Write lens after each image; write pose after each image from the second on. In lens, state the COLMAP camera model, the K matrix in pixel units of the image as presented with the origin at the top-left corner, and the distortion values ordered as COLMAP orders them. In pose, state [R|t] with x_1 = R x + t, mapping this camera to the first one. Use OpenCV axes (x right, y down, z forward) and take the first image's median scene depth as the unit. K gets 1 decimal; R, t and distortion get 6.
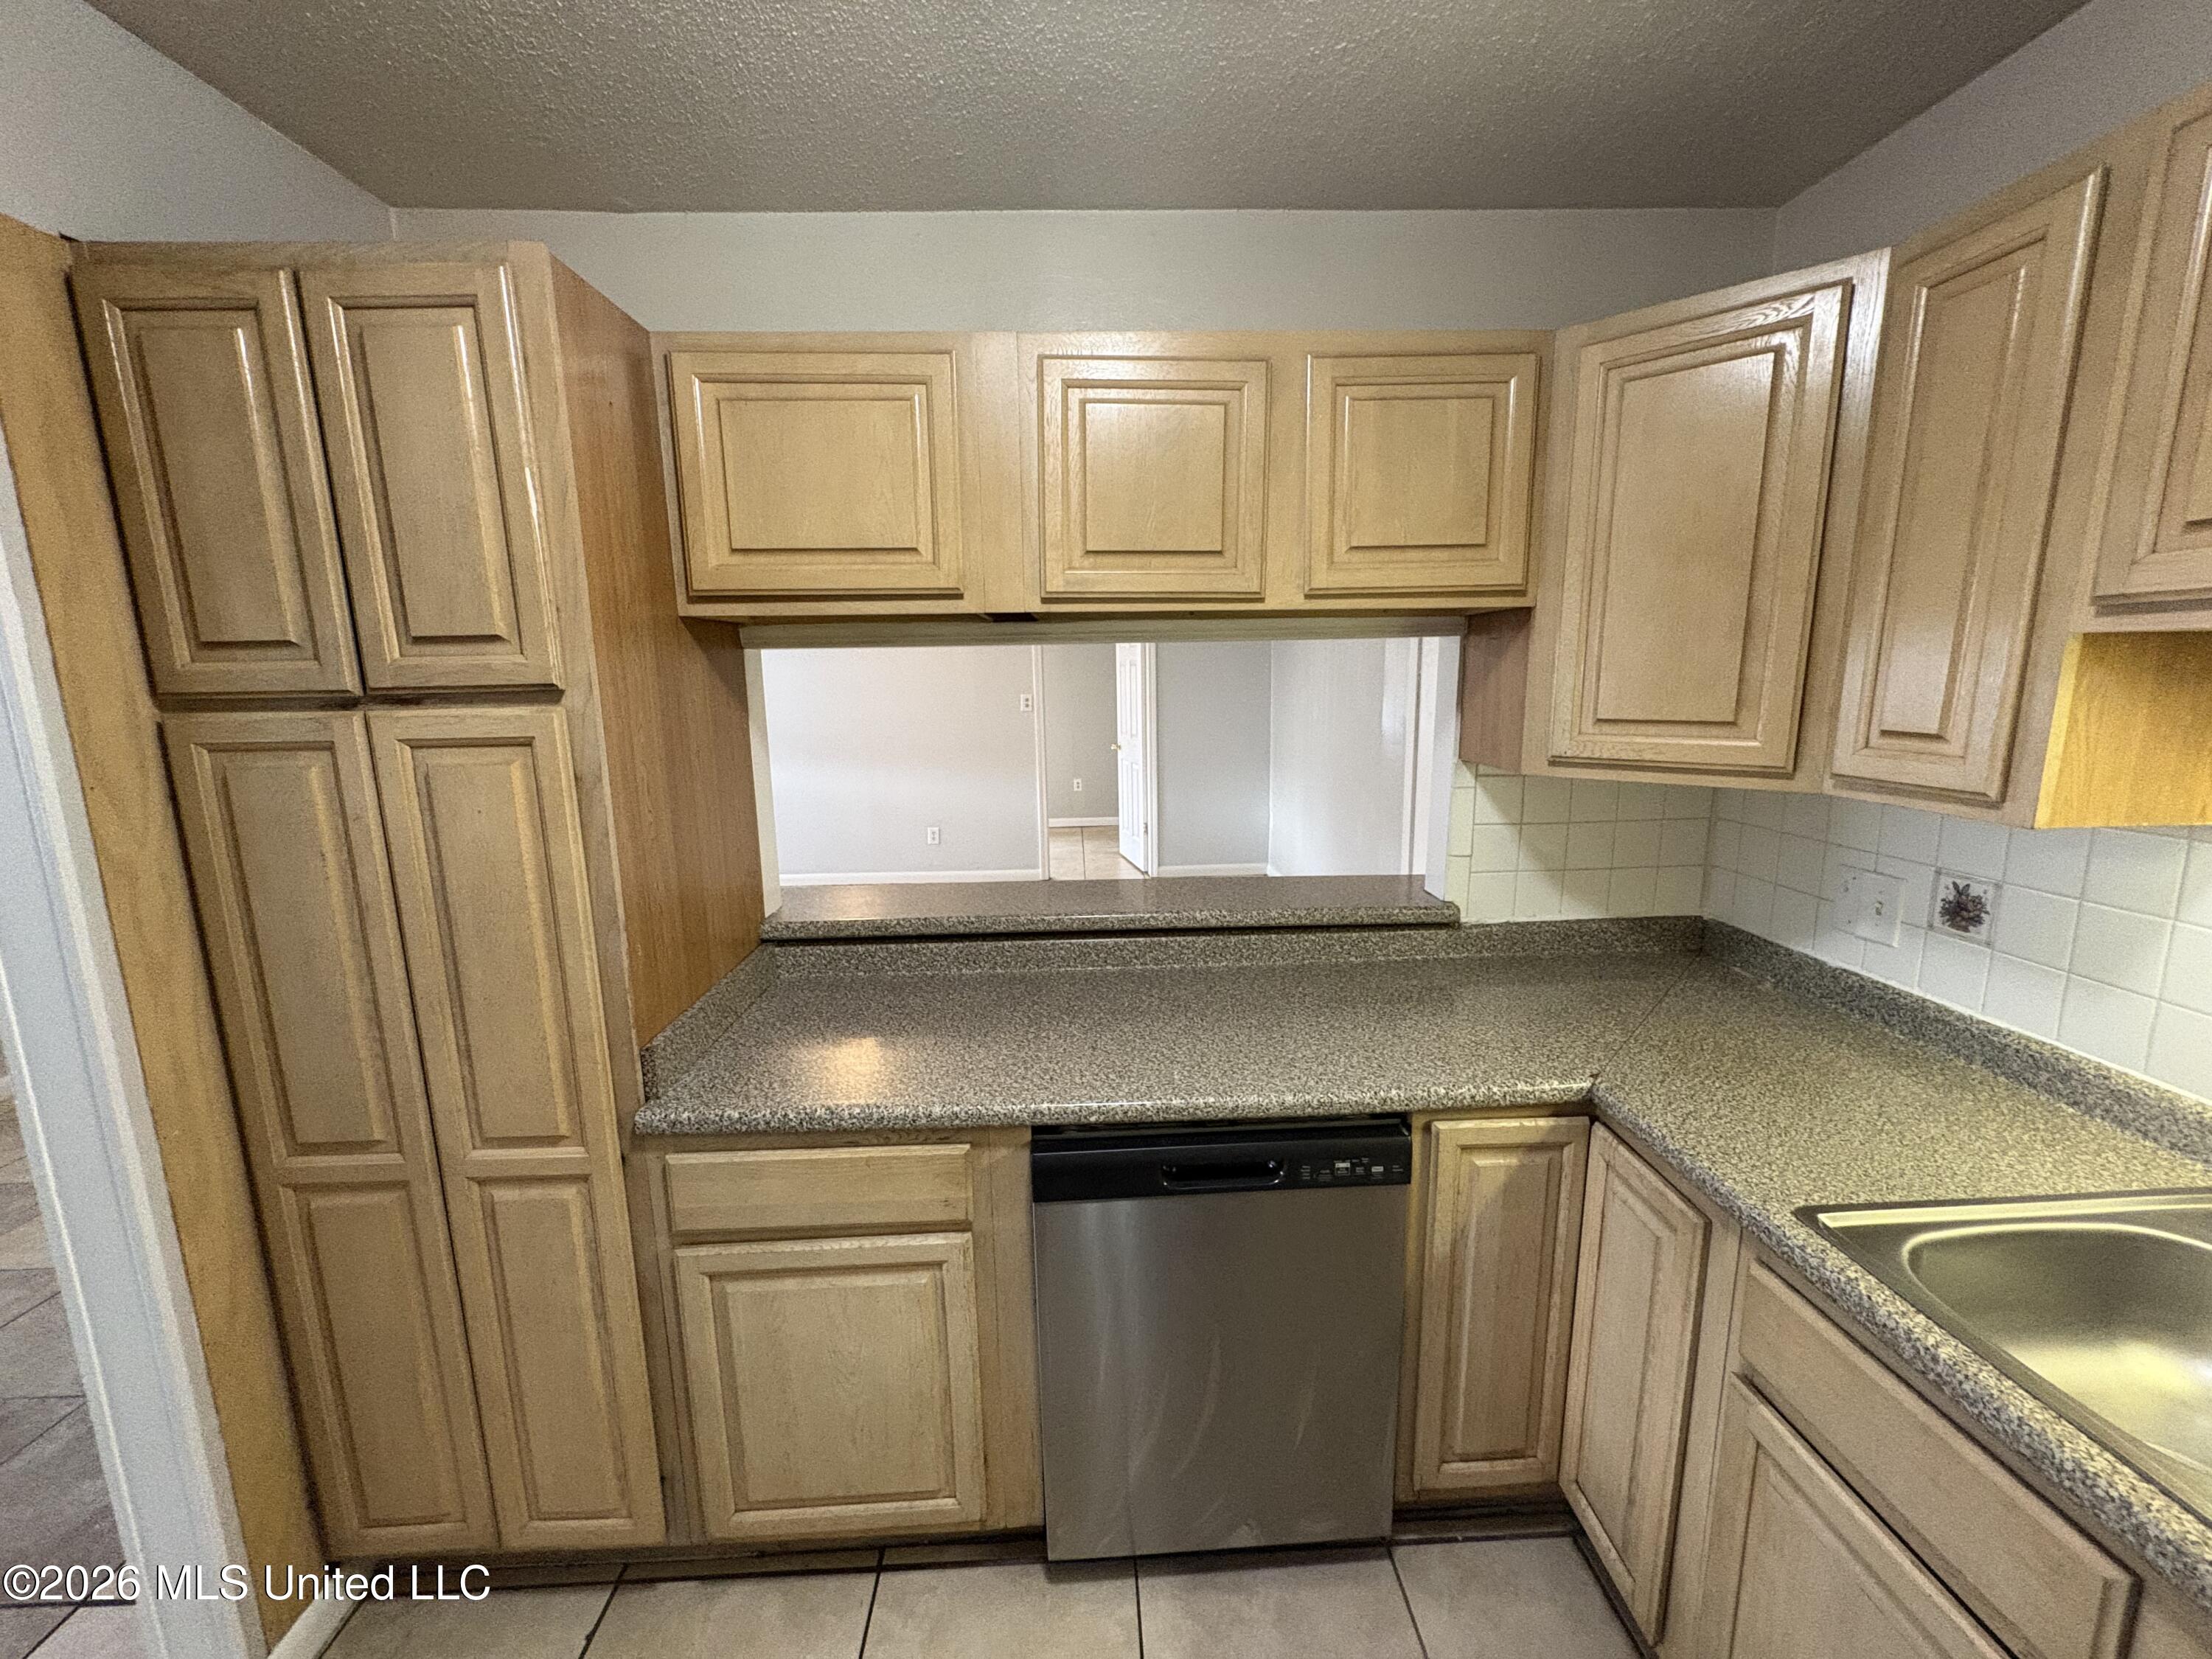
lens RADIAL K [[887.3, 0, 1111.9], [0, 887.3, 832.6], [0, 0, 1]] dist [0.001764, -0.000284]
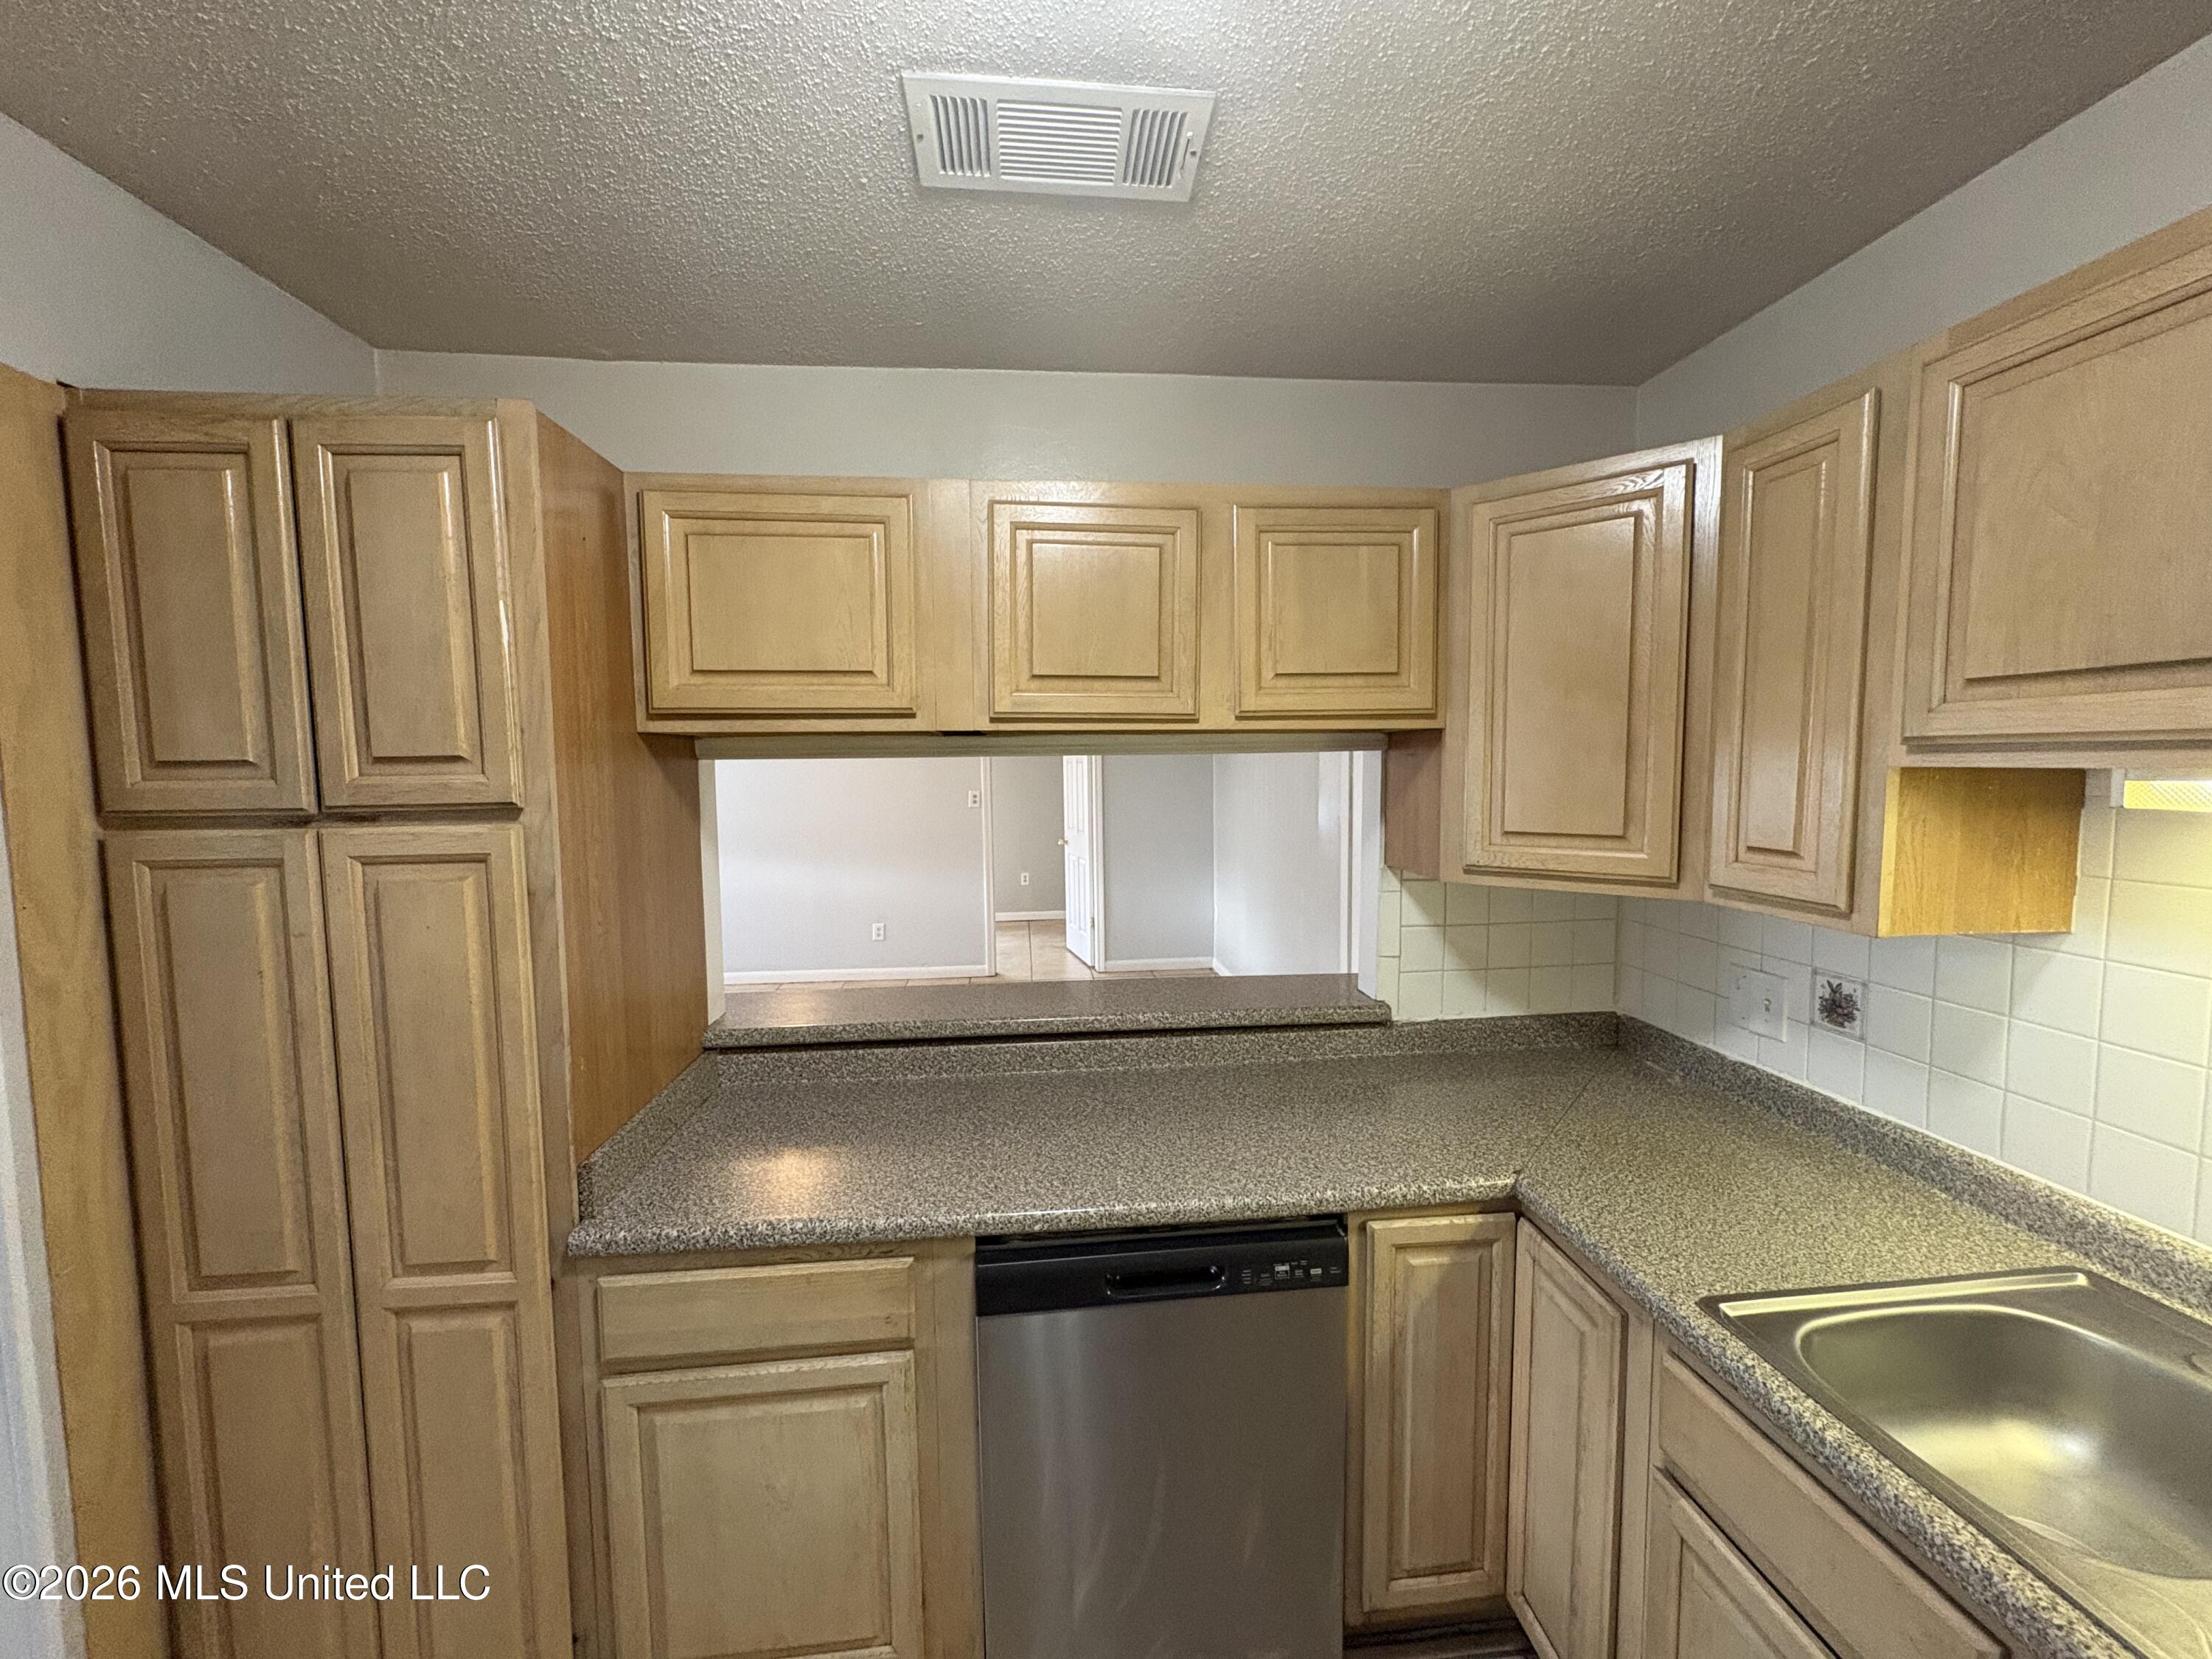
lens RADIAL K [[887.3, 0, 1112.6], [0, 887.3, 830.2], [0, 0, 1]] dist [0.001764, -0.000284]
pose [[0.998205, 0.000525, 0.059885, 0.003669], [0.005714, 0.994563, -0.103977, -0.021666], [-0.059614, 0.104133, 0.992775, -0.055130]]
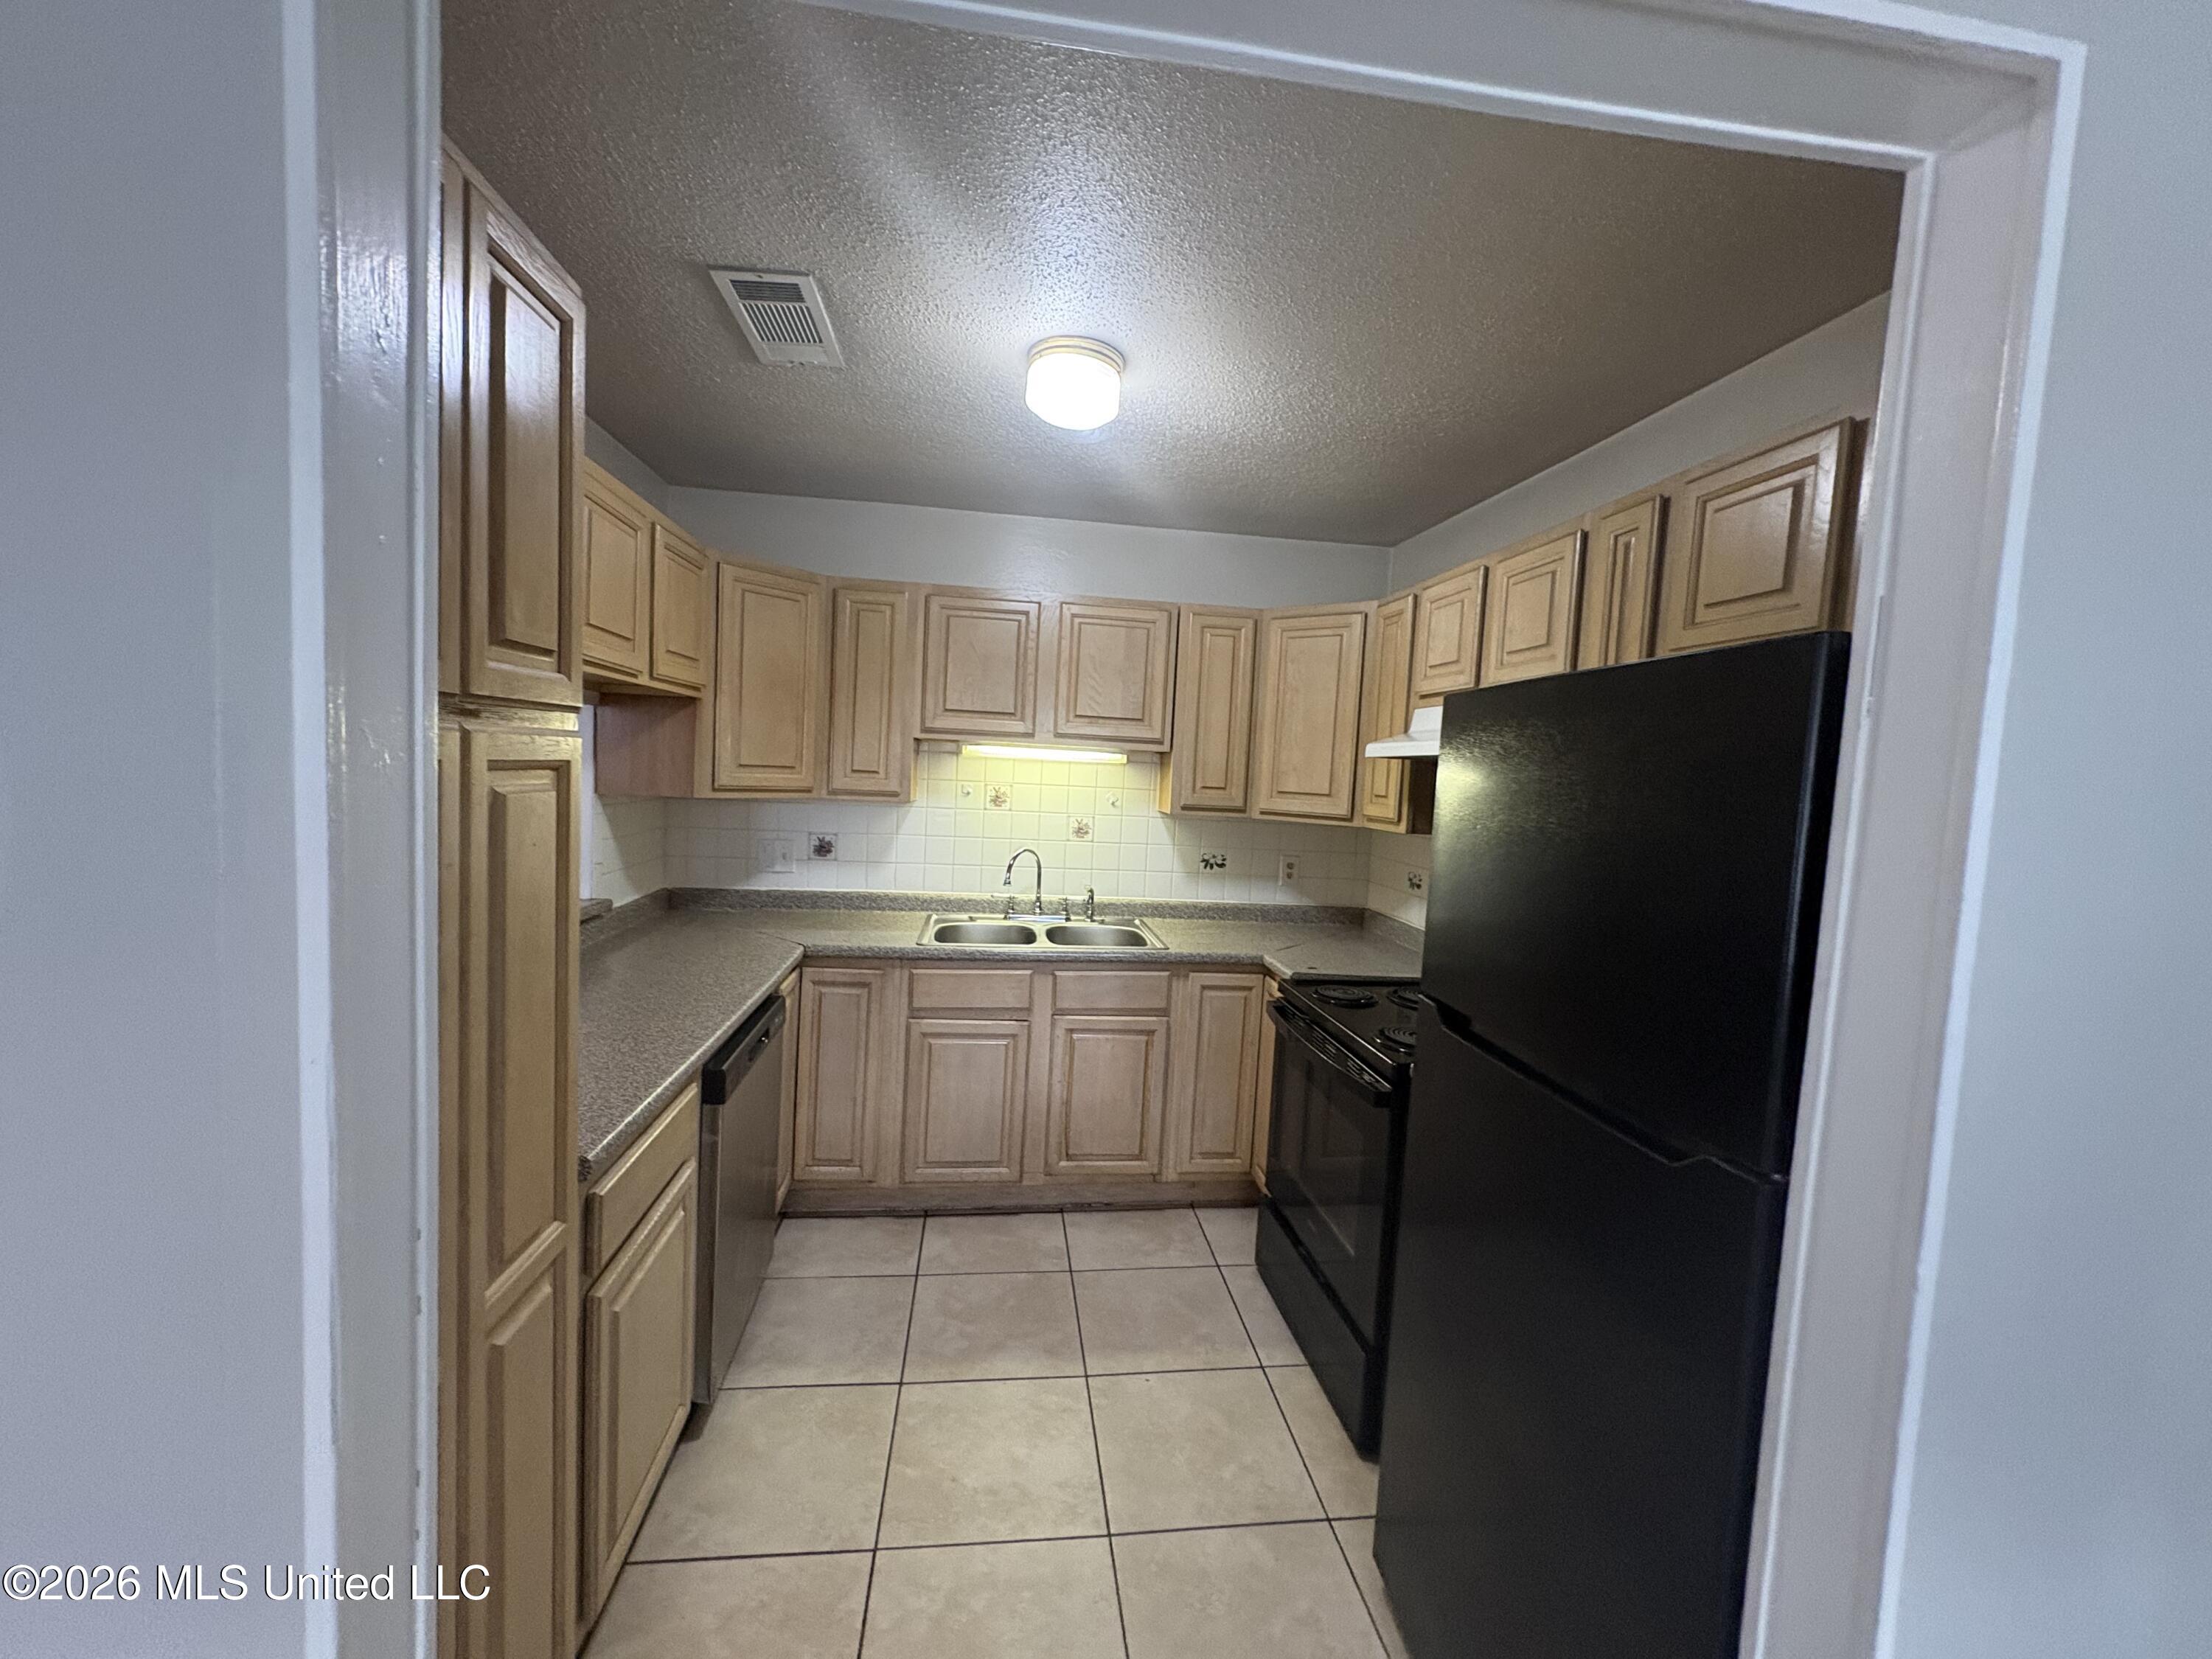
lens RADIAL K [[887.3, 0, 1105.5], [0, 887.3, 832.5], [0, 0, 1]] dist [0.001764, -0.000284]
pose [[-0.085513, -0.054392, 0.994851, -1.512124], [0.130761, 0.989259, 0.065326, -0.010263], [-0.987719, 0.135674, -0.077482, 0.467531]]
